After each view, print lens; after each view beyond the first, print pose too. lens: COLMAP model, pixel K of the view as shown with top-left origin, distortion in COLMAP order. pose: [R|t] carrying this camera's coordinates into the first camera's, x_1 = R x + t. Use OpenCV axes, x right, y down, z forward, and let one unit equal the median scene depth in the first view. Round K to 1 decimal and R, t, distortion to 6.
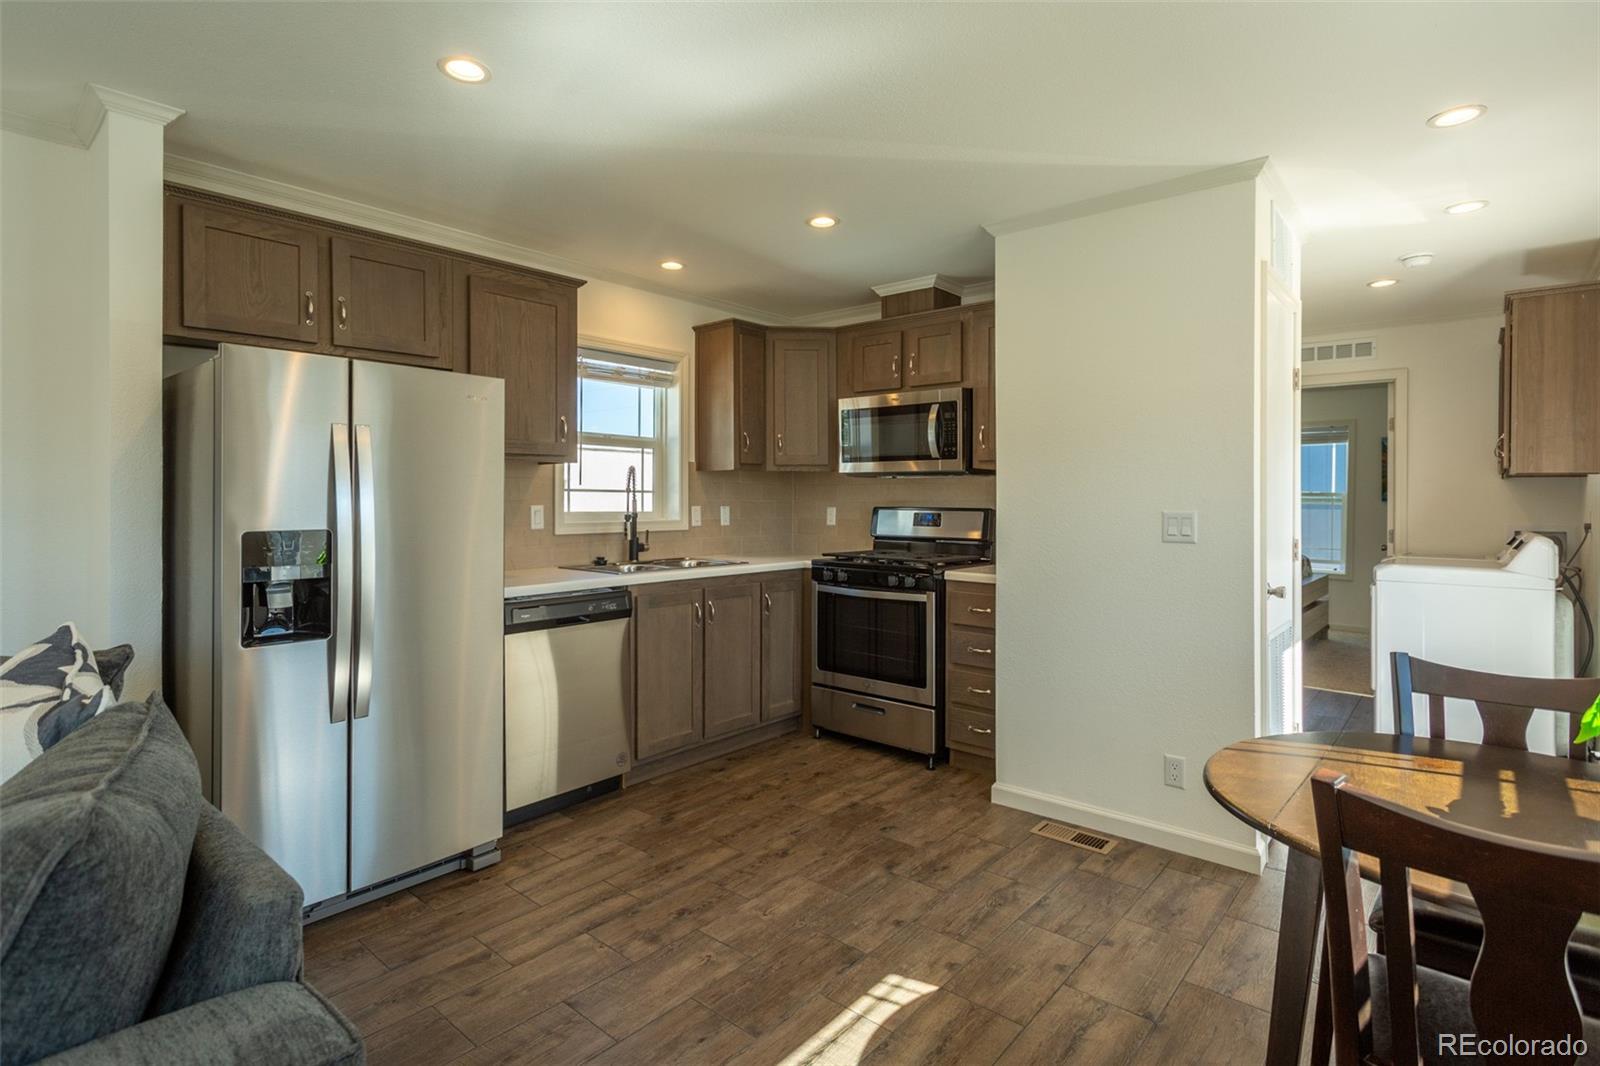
lens RADIAL K [[776.5, 0, 783.8], [0, 776.5, 514.1], [0, 0, 1]] dist [0.004245, 0.001429]
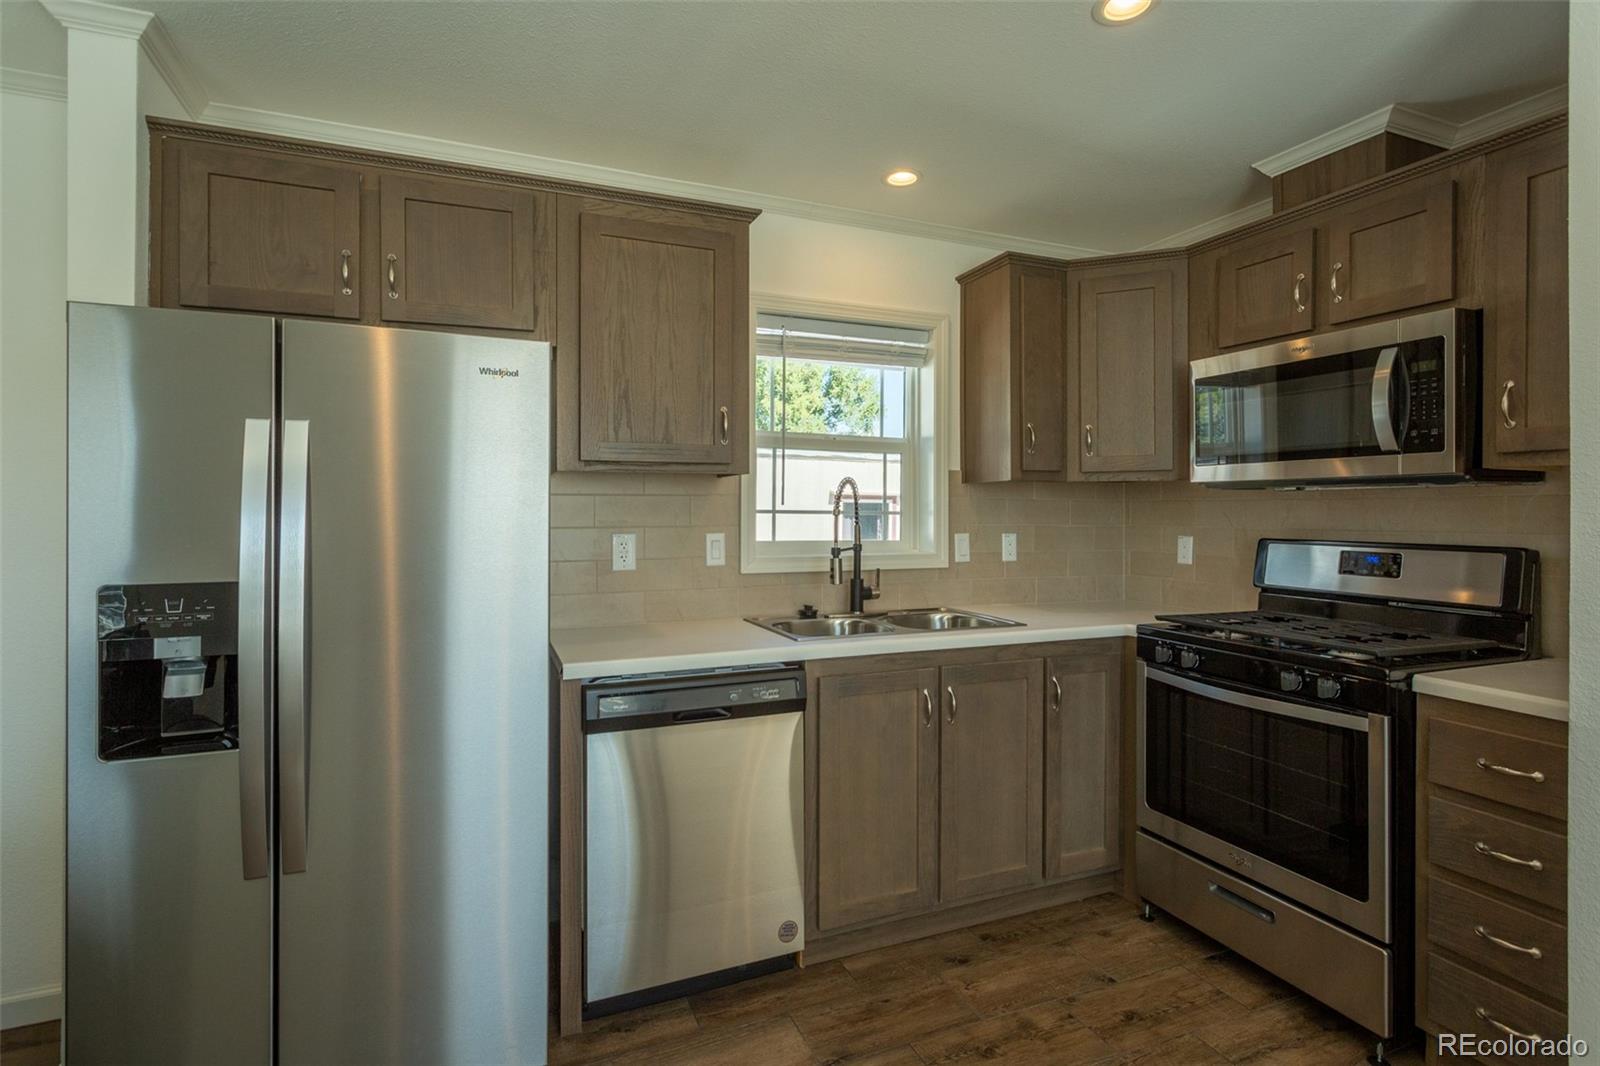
lens RADIAL K [[776.5, 0, 792.1], [0, 776.5, 516.3], [0, 0, 1]] dist [0.004245, 0.001429]
pose [[0.896011, 0.002693, -0.444023, 0.077906], [-0.009307, 0.999876, -0.012716, -0.020067], [0.443934, 0.015526, 0.895925, 0.404133]]
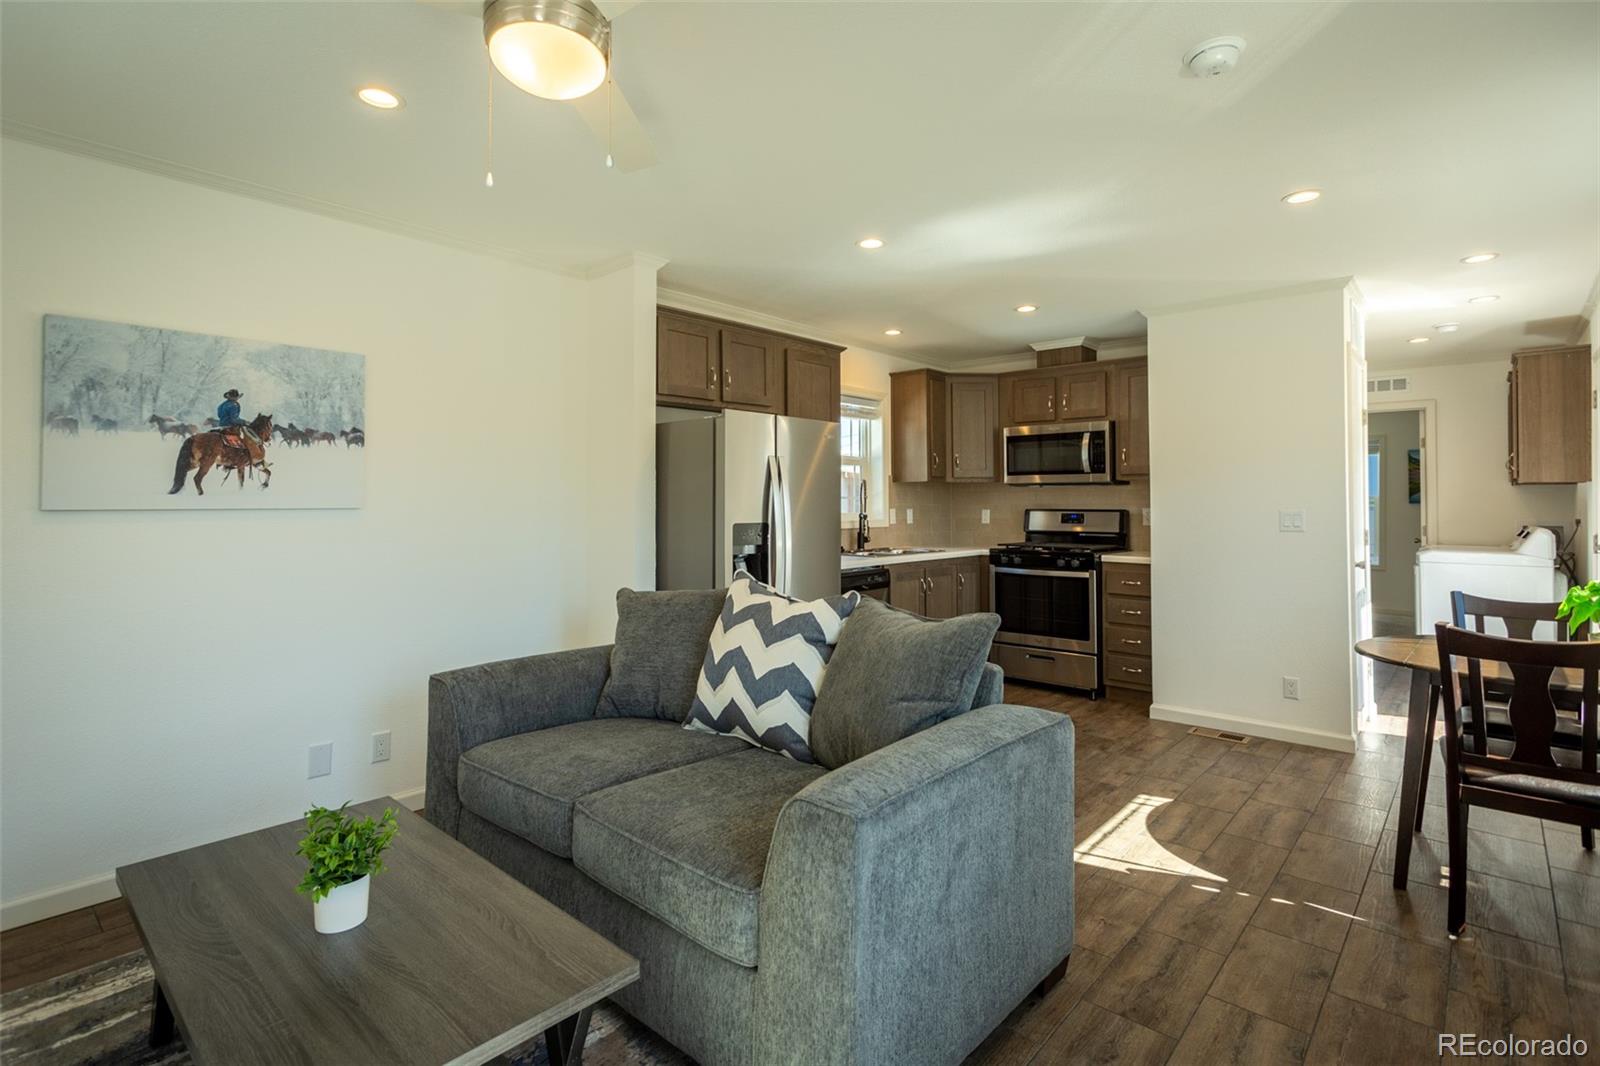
lens RADIAL K [[776.5, 0, 773.4], [0, 776.5, 504.3], [0, 0, 1]] dist [0.004245, 0.001429]
pose [[0.999923, -0.003906, -0.011815, -0.386481], [0.003683, 0.999816, -0.018835, 0.007855], [0.011887, 0.018790, 0.999753, -0.411625]]
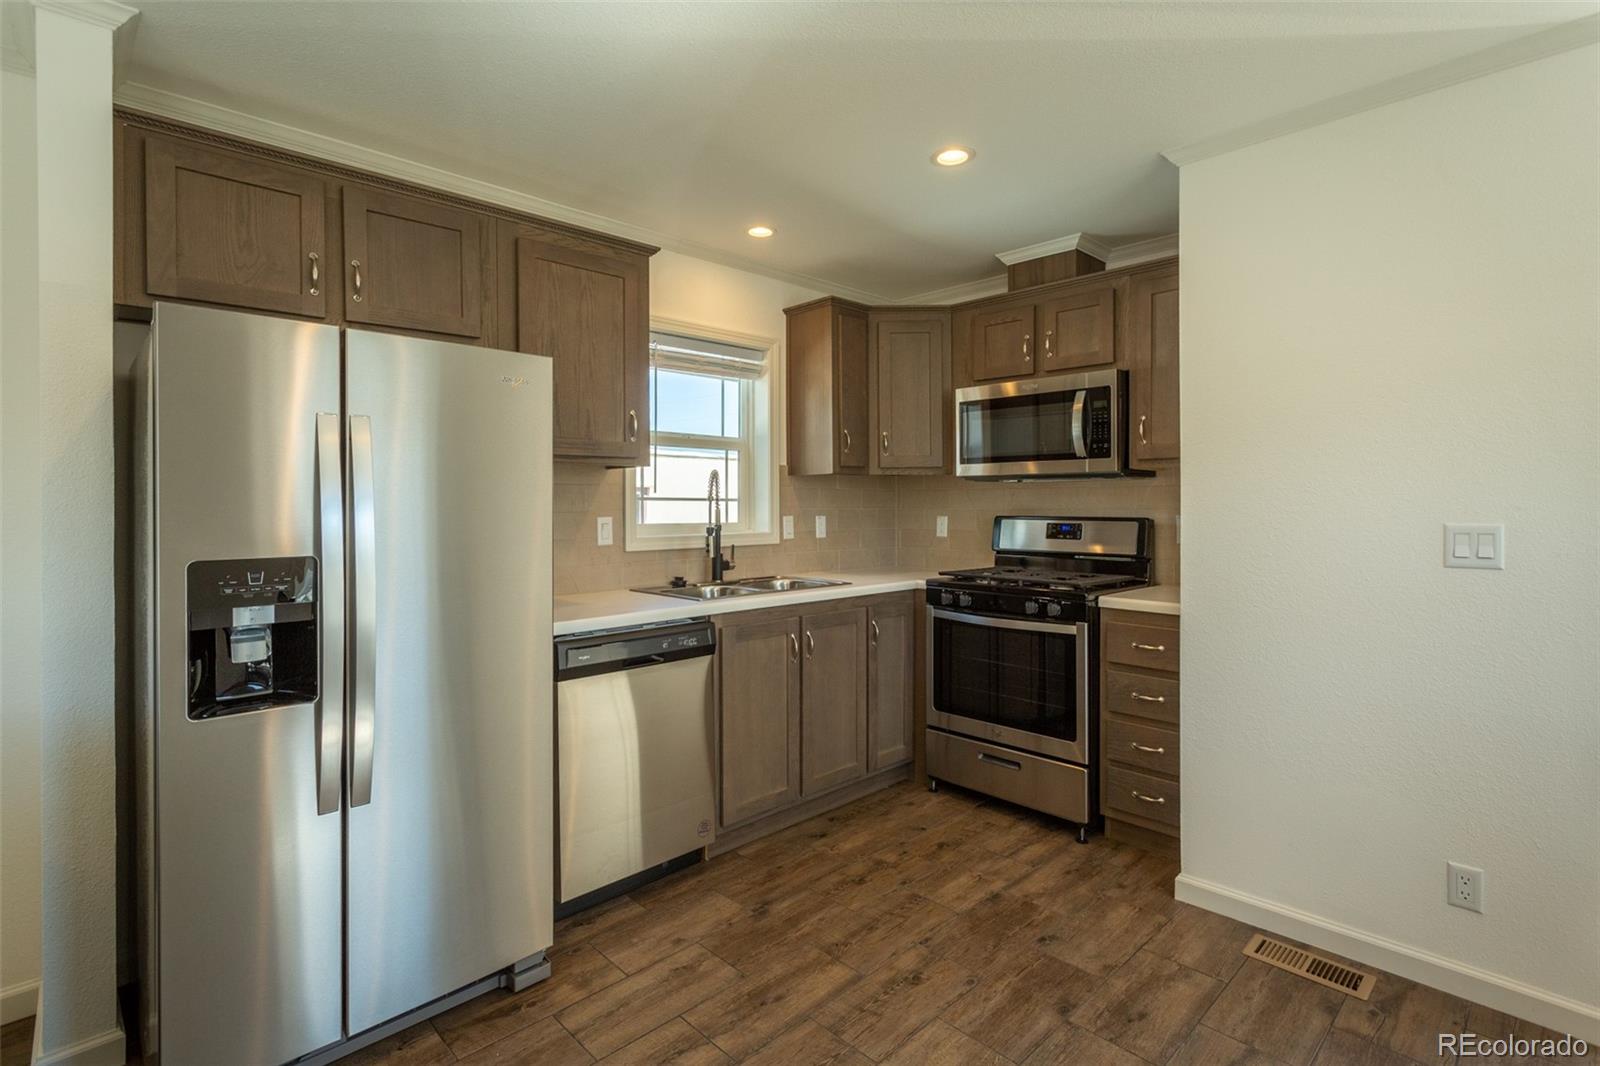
lens RADIAL K [[776.5, 0, 802.3], [0, 776.5, 515.6], [0, 0, 1]] dist [0.004245, 0.001429]
pose [[0.996821, -0.004686, -0.079542, -0.037614], [0.004286, 0.999977, -0.005202, -0.008221], [0.079564, 0.004845, 0.996818, 0.186757]]
